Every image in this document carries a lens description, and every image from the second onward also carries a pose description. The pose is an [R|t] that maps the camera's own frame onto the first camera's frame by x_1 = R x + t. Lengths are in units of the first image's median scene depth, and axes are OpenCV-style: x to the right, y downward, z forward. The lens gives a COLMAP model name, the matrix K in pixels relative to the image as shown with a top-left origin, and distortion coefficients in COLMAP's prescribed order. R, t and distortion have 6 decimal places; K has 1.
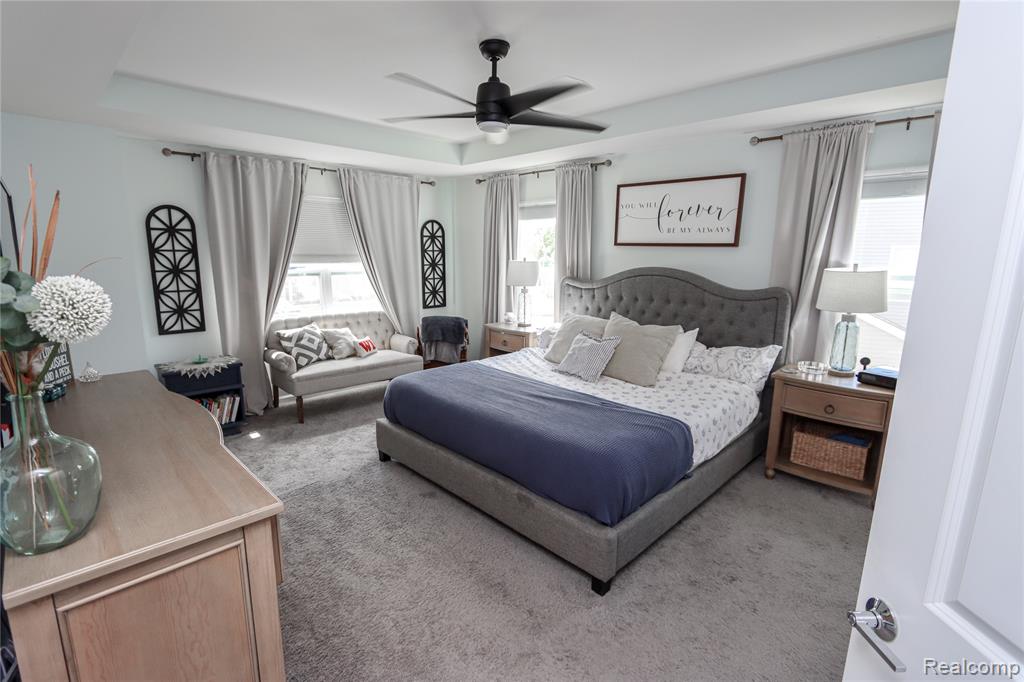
lens RADIAL K [[477.5, 0, 487.0], [0, 477.5, 341.0], [0, 0, 1]] dist [-0.001759, -0.000157]
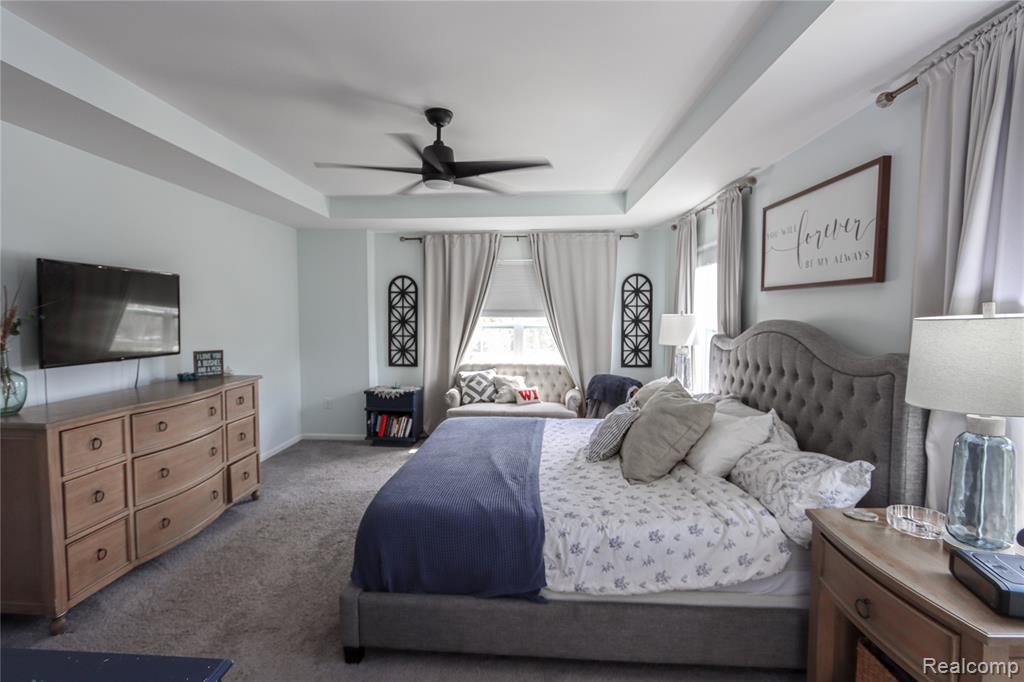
lens RADIAL K [[477.5, 0, 487.0], [0, 477.5, 341.0], [0, 0, 1]] dist [-0.001759, -0.000157]
pose [[0.674676, 0.037129, -0.737180, 0.494000], [-0.133992, 0.988301, -0.072854, -0.020155], [0.725850, 0.147929, 0.671758, 0.230155]]
